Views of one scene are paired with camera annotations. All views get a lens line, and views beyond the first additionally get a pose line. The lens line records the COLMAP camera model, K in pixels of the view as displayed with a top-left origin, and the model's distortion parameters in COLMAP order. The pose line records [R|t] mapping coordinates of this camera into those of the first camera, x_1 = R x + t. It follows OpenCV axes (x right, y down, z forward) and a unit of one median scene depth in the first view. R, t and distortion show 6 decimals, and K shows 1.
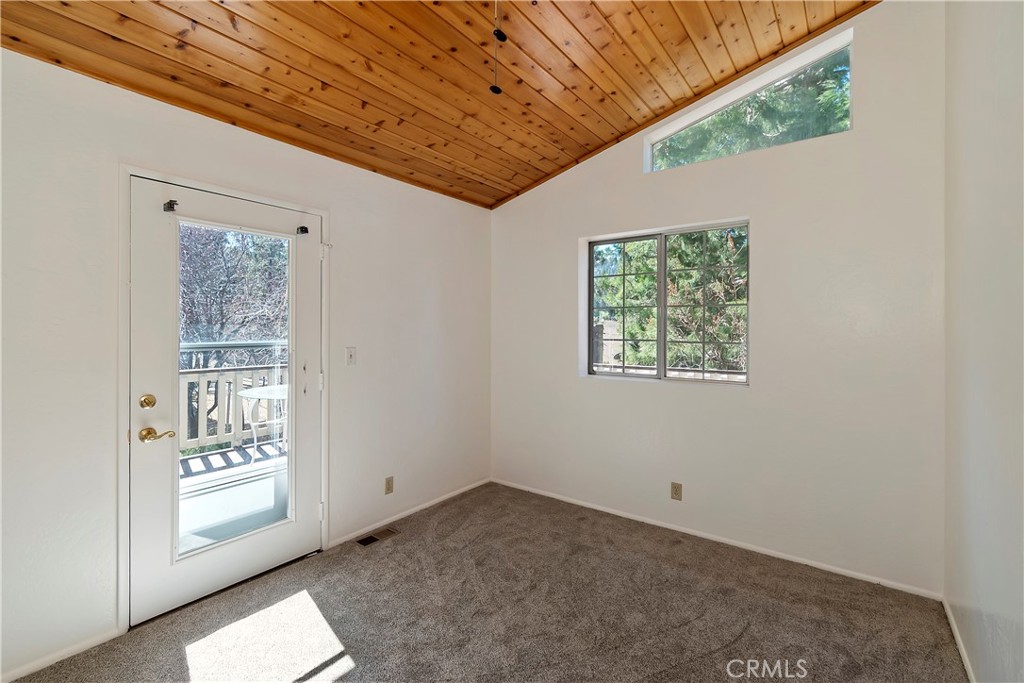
lens RADIAL K [[458.3, 0, 511.1], [0, 458.3, 339.0], [0, 0, 1]] dist [0.006610, -0.002536]
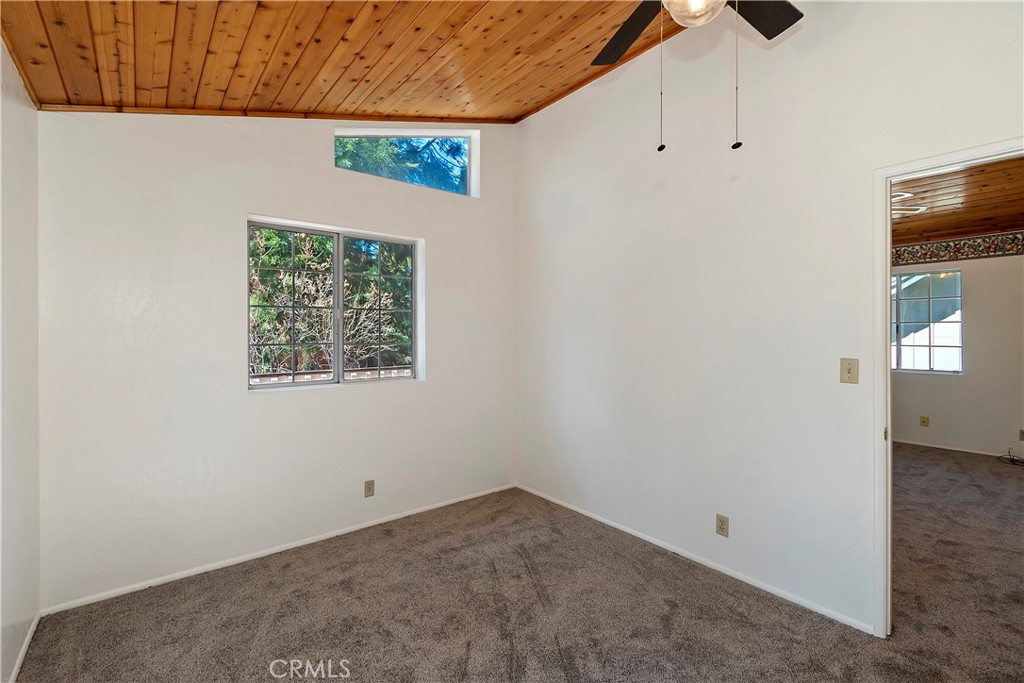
lens RADIAL K [[458.3, 0, 509.5], [0, 458.3, 337.0], [0, 0, 1]] dist [0.006610, -0.002536]
pose [[0.246026, -0.015836, 0.969134, -0.553376], [0.022517, 0.999690, 0.010620, -0.011135], [-0.969002, 0.019209, 0.246306, 0.433950]]
